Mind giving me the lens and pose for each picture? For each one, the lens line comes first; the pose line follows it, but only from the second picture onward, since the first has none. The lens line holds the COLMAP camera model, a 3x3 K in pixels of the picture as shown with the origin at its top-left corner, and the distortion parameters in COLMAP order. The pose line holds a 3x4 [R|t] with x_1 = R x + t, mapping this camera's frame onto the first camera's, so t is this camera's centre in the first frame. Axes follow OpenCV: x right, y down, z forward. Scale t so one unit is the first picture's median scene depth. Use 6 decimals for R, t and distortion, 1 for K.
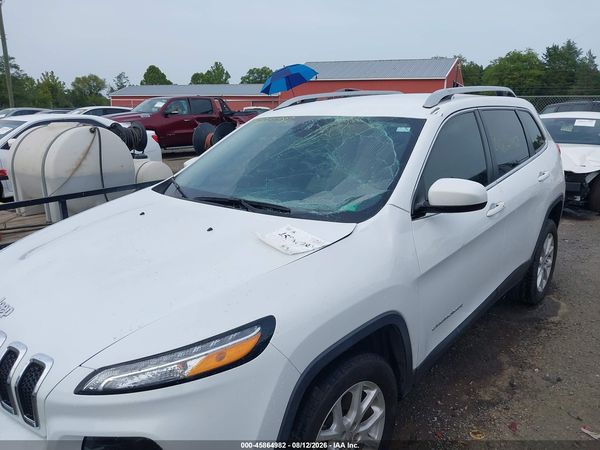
lens RADIAL K [[511.1, 0, 302.3], [0, 511.1, 225.0], [0, 0, 1]] dist [0.005827, -0.000830]
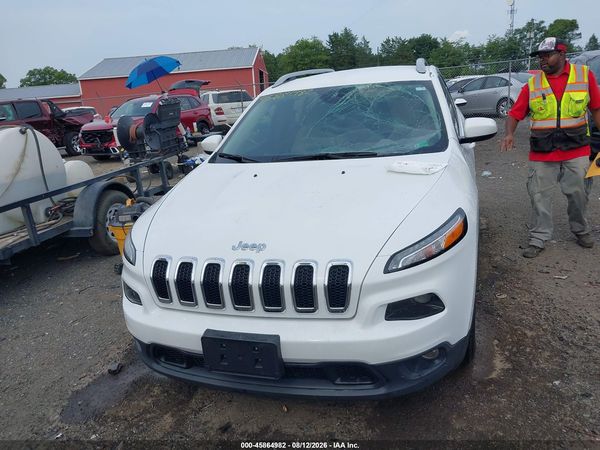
lens RADIAL K [[511.1, 0, 302.3], [0, 511.1, 225.0], [0, 0, 1]] dist [0.005827, -0.000830]
pose [[0.922994, -0.163724, 0.348248, -0.352665], [0.159195, 0.986362, 0.041795, 0.033218], [-0.350342, 0.016863, 0.936470, -0.073055]]
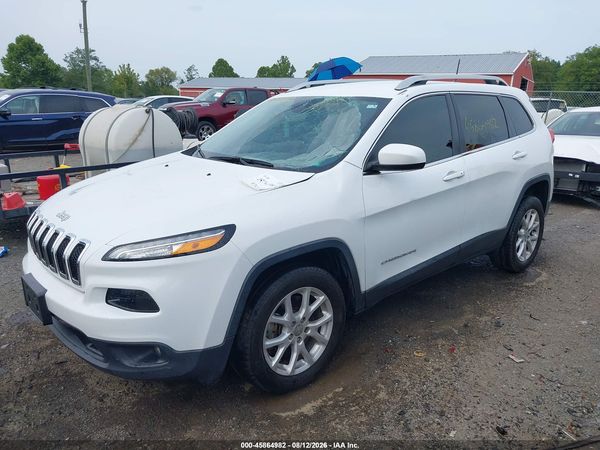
lens RADIAL K [[511.1, 0, 302.3], [0, 511.1, 225.0], [0, 0, 1]] dist [0.005827, -0.000830]
pose [[0.992067, 0.045136, -0.117329, 0.110389], [-0.043943, 0.998953, 0.012735, 0.055240], [0.117780, -0.007478, 0.993011, -0.155683]]
